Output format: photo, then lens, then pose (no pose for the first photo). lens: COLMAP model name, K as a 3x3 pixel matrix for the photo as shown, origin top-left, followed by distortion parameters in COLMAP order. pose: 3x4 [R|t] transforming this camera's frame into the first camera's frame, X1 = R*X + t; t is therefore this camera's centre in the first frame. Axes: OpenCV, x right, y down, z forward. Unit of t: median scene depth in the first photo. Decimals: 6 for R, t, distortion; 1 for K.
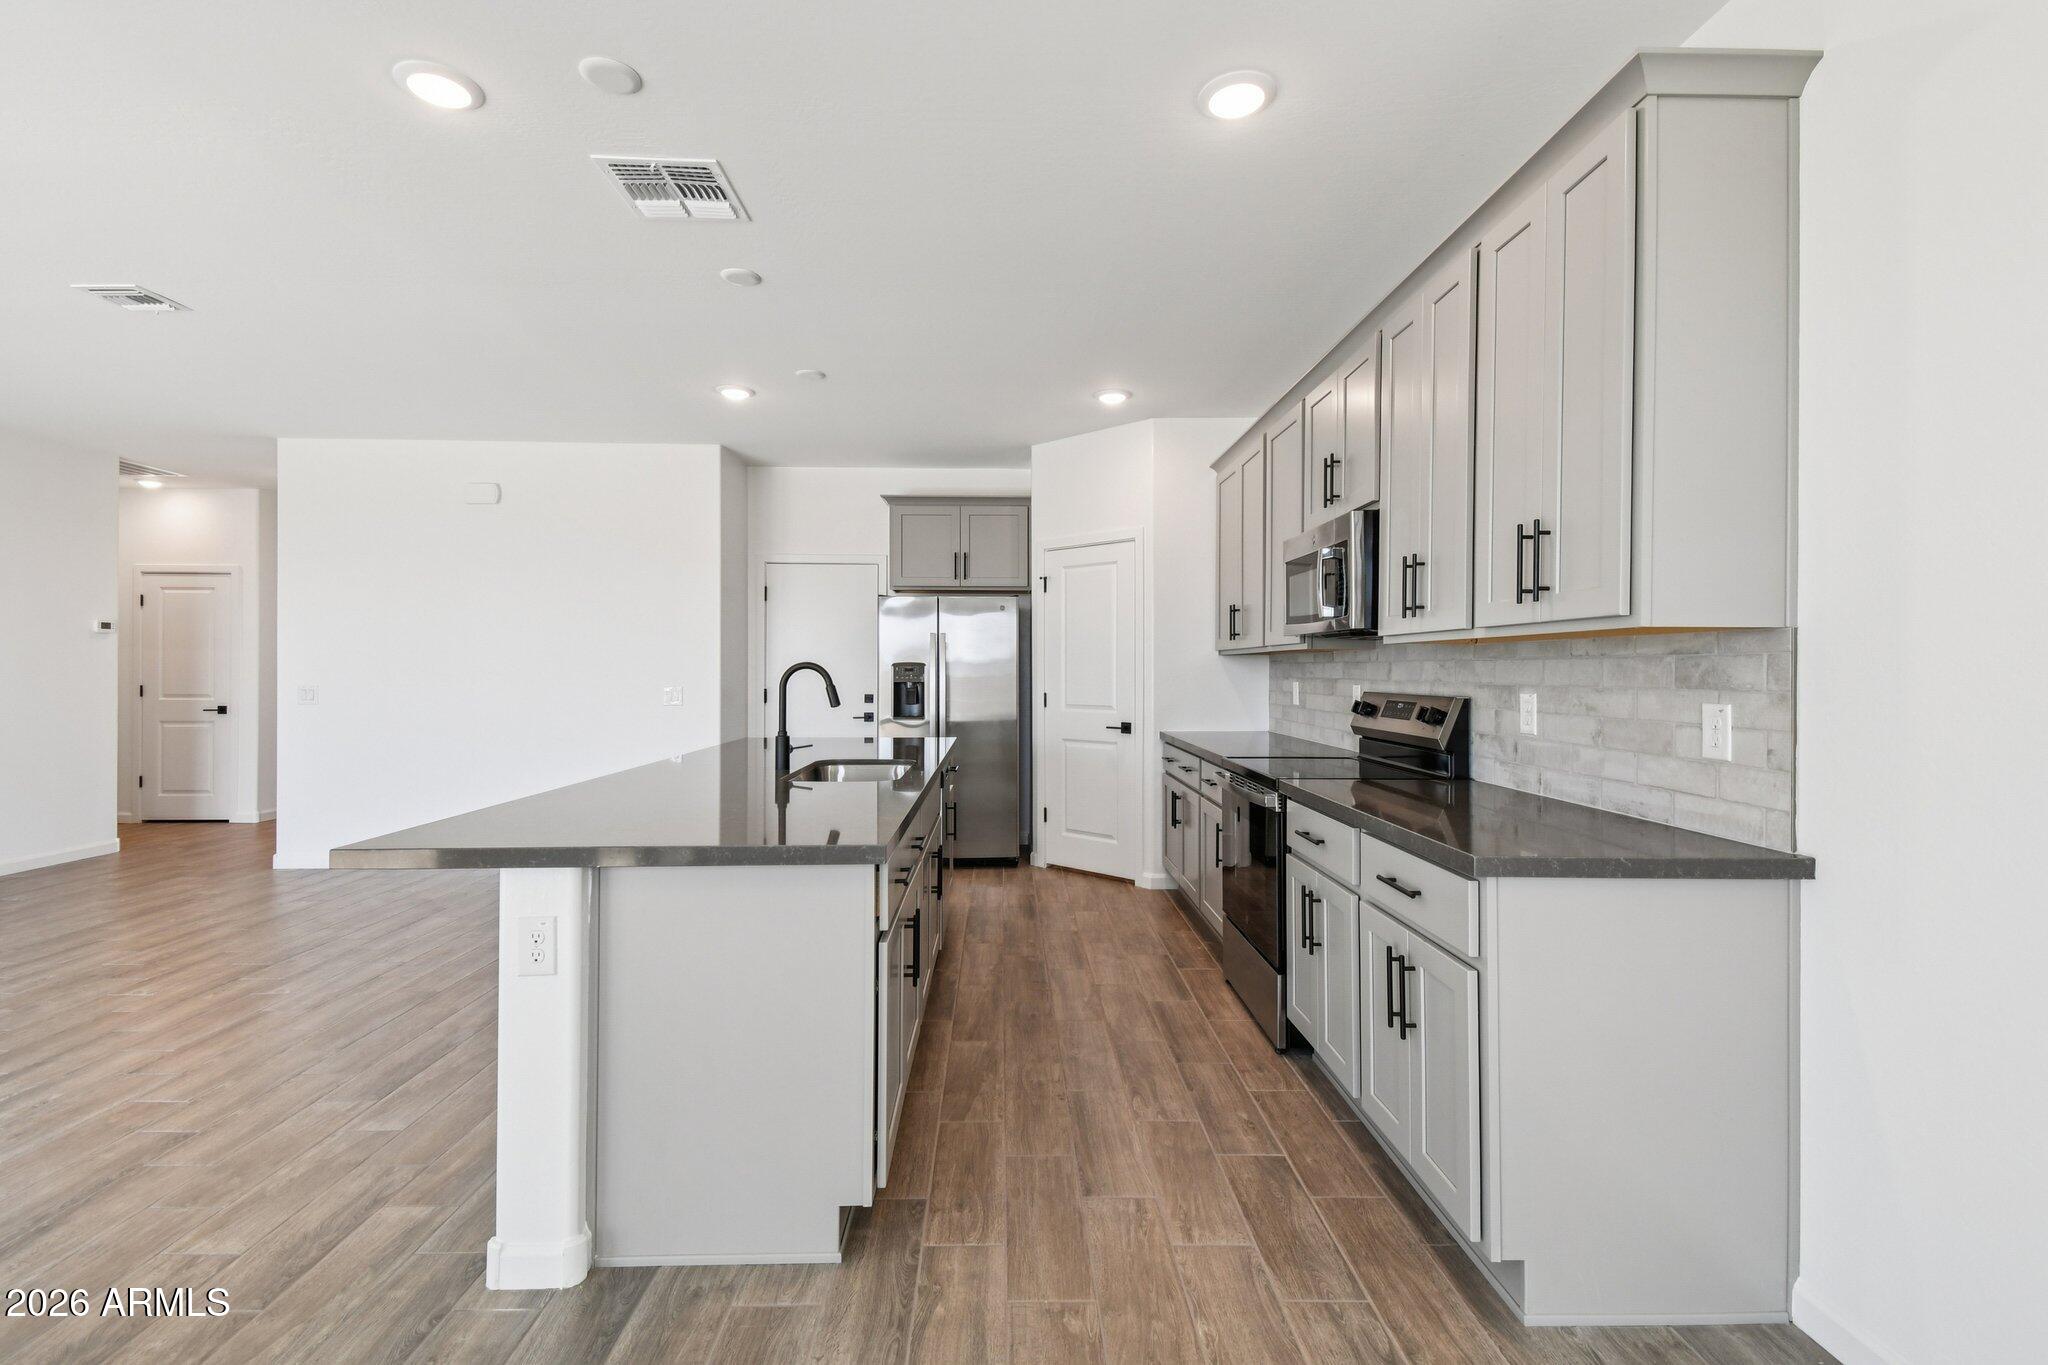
lens RADIAL K [[929.0, 0, 1037.2], [0, 929.0, 675.9], [0, 0, 1]] dist [0.035094, -0.006979]
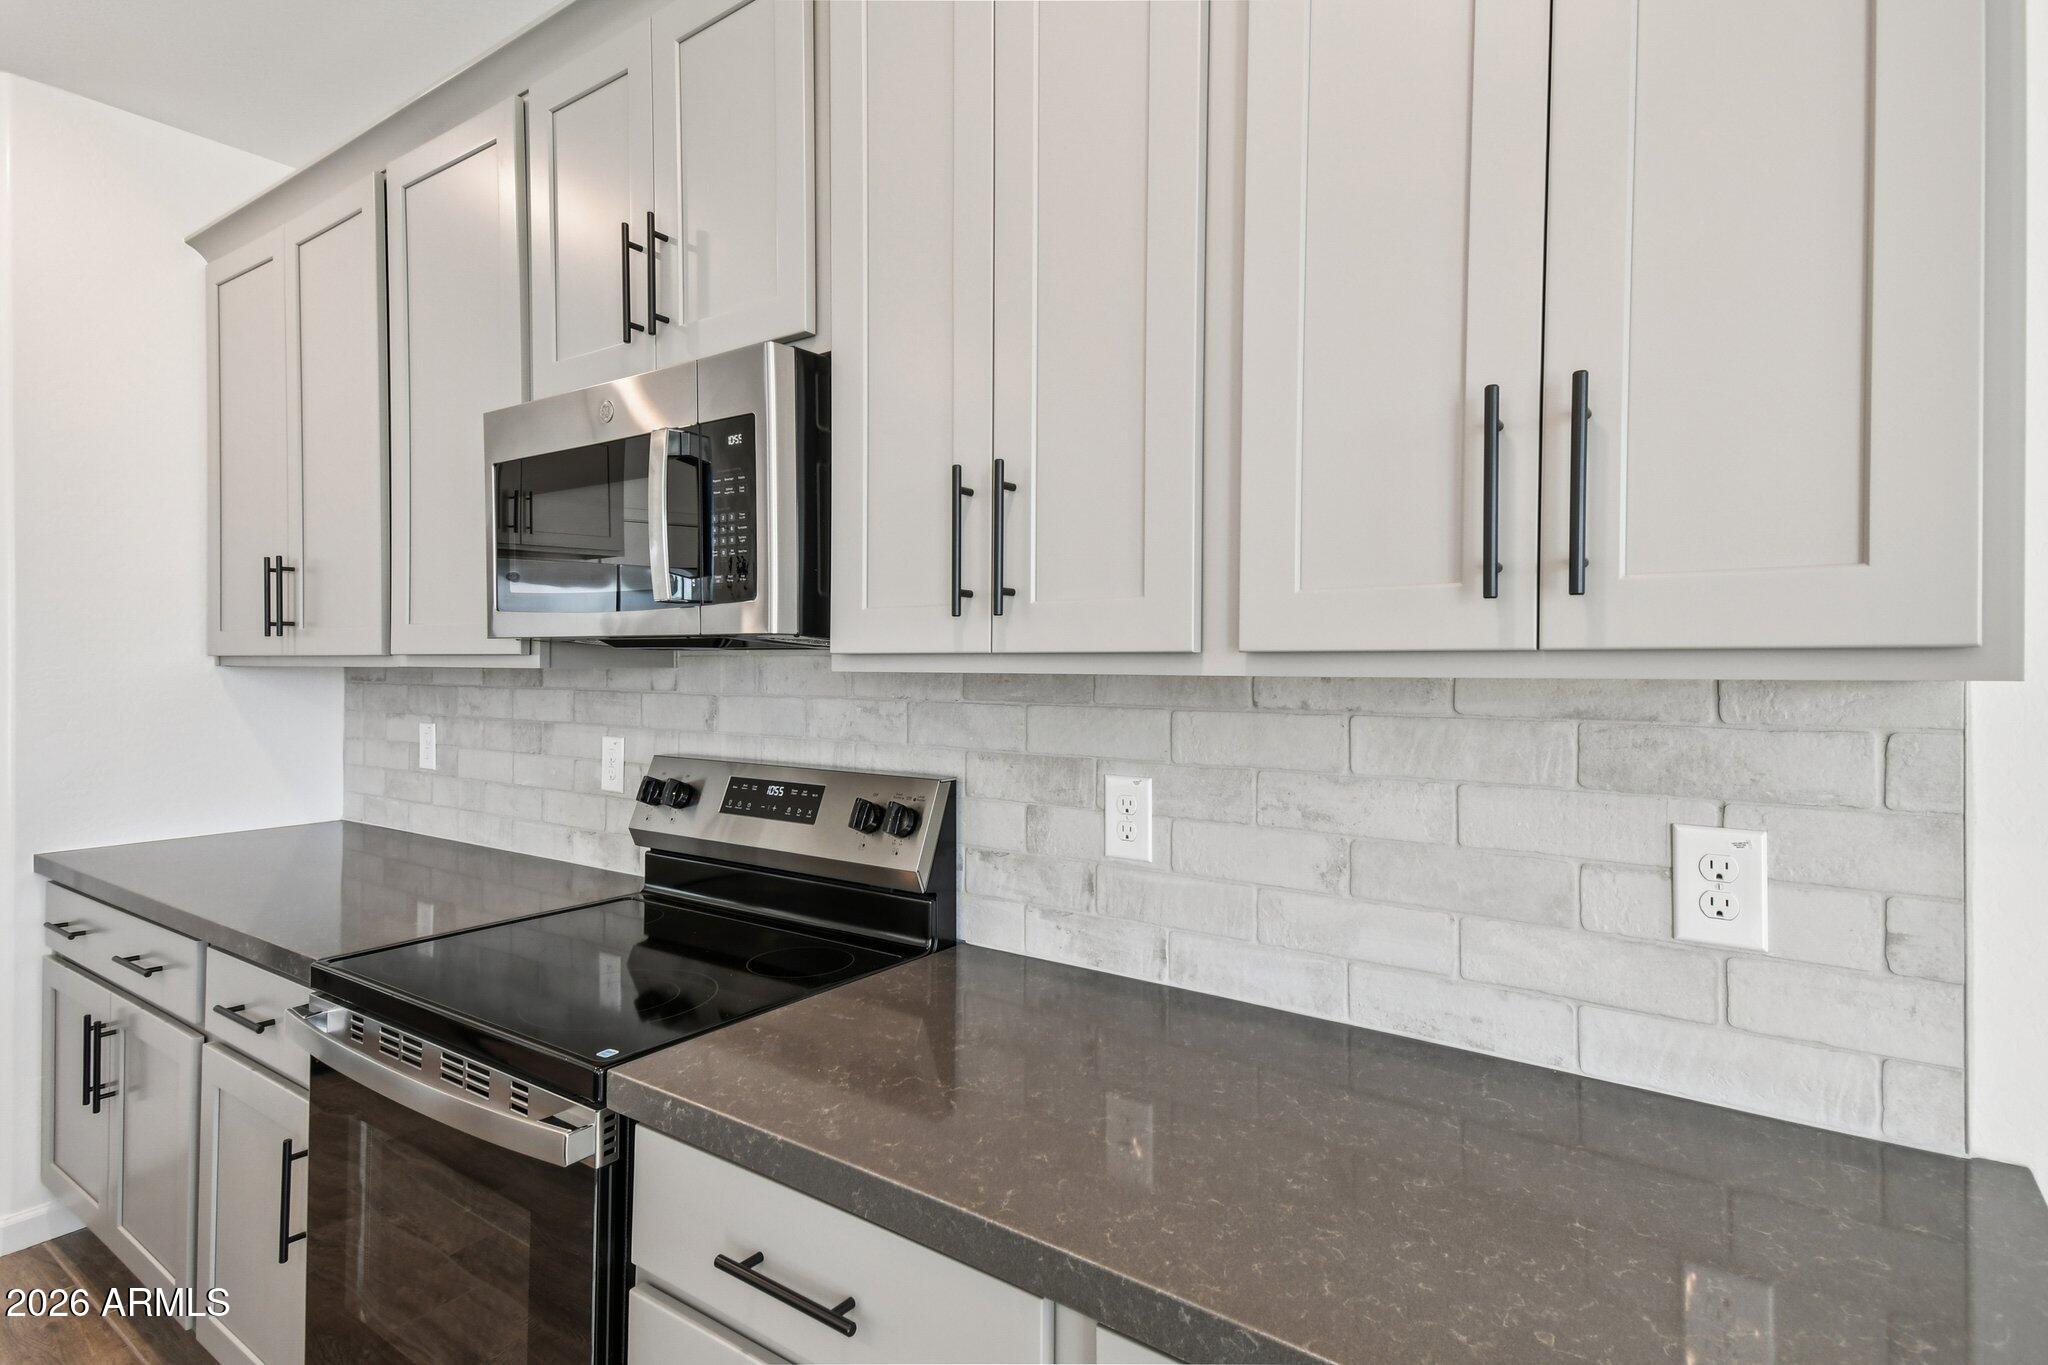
lens RADIAL K [[1050.4, 0, 1024.8], [0, 1050.4, 662.7], [0, 0, 1]] dist [0.053782, -0.003691]
pose [[0.622717, -0.002817, 0.782442, 0.042032], [0.005073, 0.999987, -0.000437, -0.033013], [-0.782431, 0.004241, 0.622723, 0.548063]]
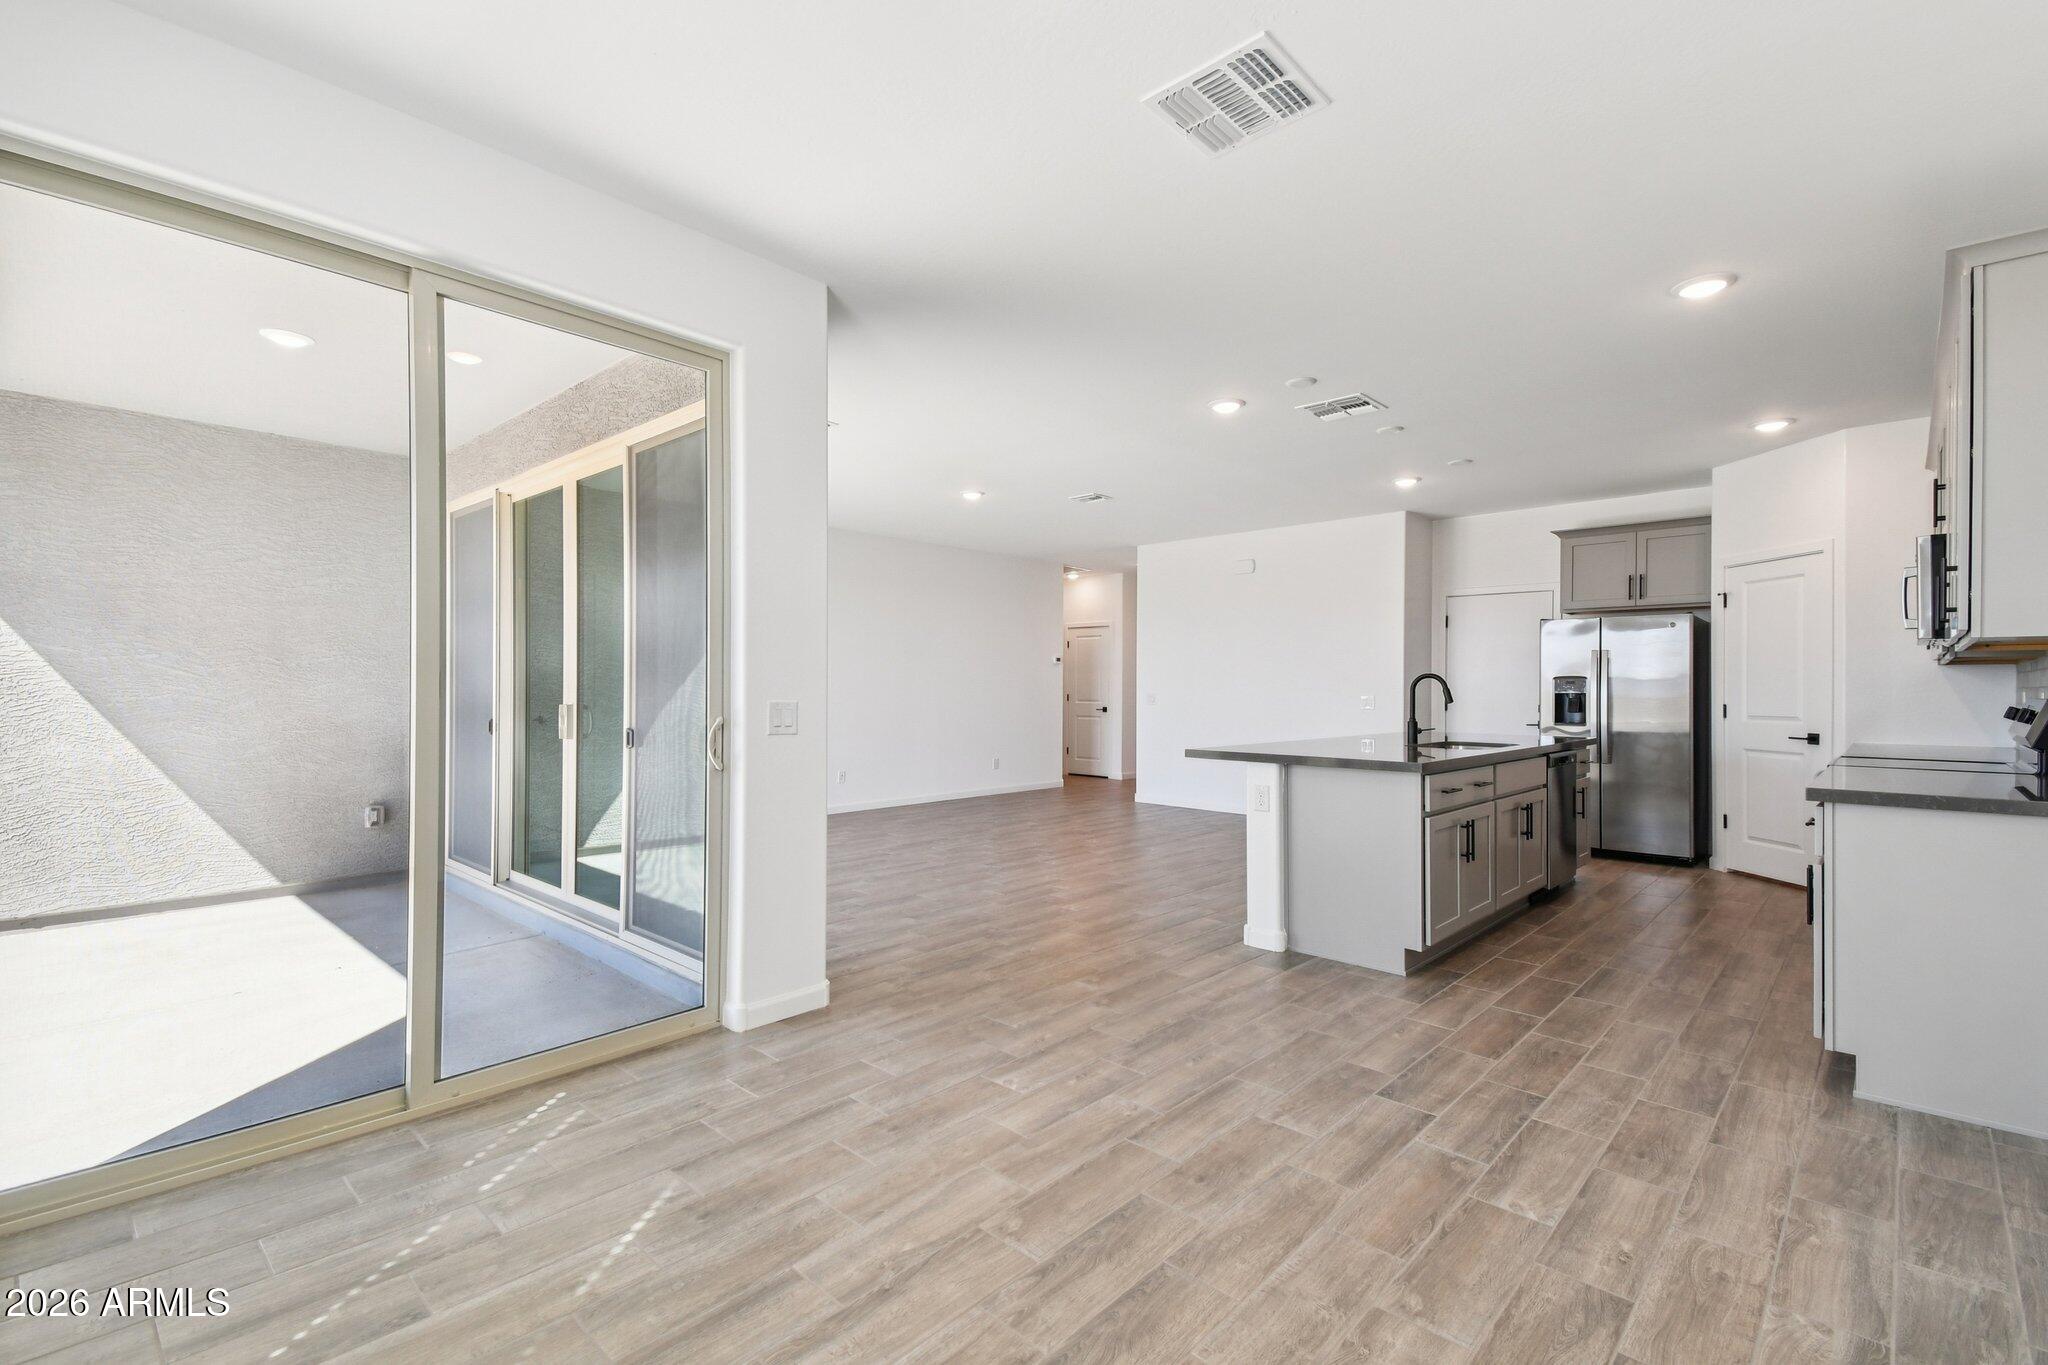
lens RADIAL K [[929.0, 0, 978.3], [0, 929.0, 679.2], [0, 0, 1]] dist [0.035094, -0.006979]
pose [[0.687478, -0.006485, -0.726176, 0.351978], [-0.008196, 0.999827, -0.016687, 0.025753], [0.726159, 0.017424, 0.687306, -0.582772]]
